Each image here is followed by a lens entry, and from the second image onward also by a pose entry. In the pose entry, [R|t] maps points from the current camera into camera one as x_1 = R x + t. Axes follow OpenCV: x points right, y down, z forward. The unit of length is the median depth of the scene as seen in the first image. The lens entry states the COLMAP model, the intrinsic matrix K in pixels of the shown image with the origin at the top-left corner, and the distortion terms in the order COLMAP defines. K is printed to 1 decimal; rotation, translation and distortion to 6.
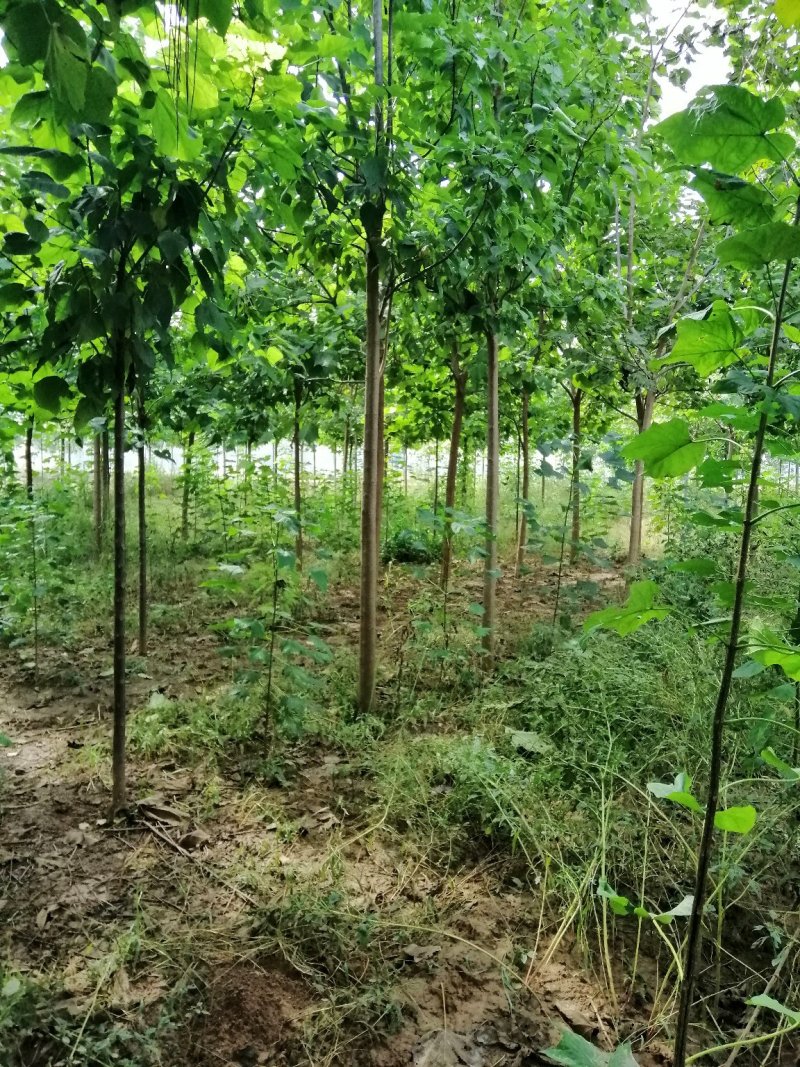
lens RADIAL K [[792.1, 0, 399.5], [0, 792.1, 540.3], [0, 0, 1]] dist [0.033701, -0.066003]
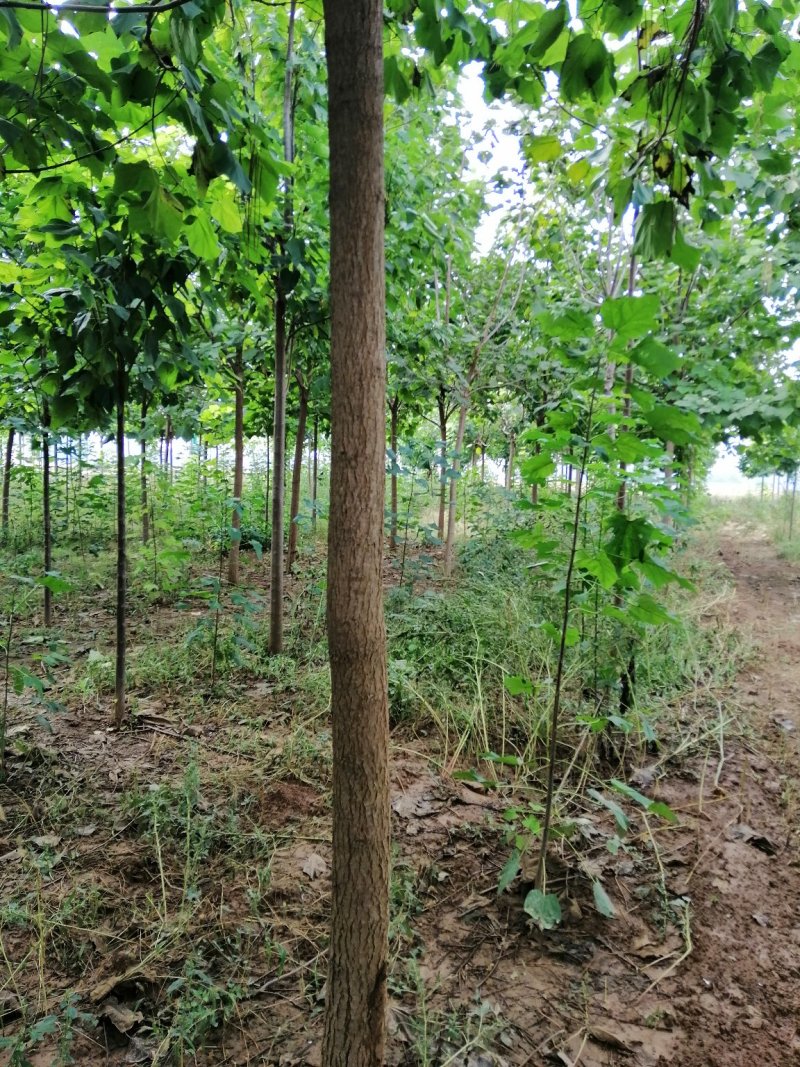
lens RADIAL K [[808.0, 0, 407.1], [0, 808.0, 532.2], [0, 0, 1]] dist [0.066887, -0.067036]
pose [[0.961614, -0.006475, 0.274328, -0.244982], [0.008187, 0.999953, -0.005096, 0.032361], [-0.274282, 0.007146, 0.961623, -0.408777]]
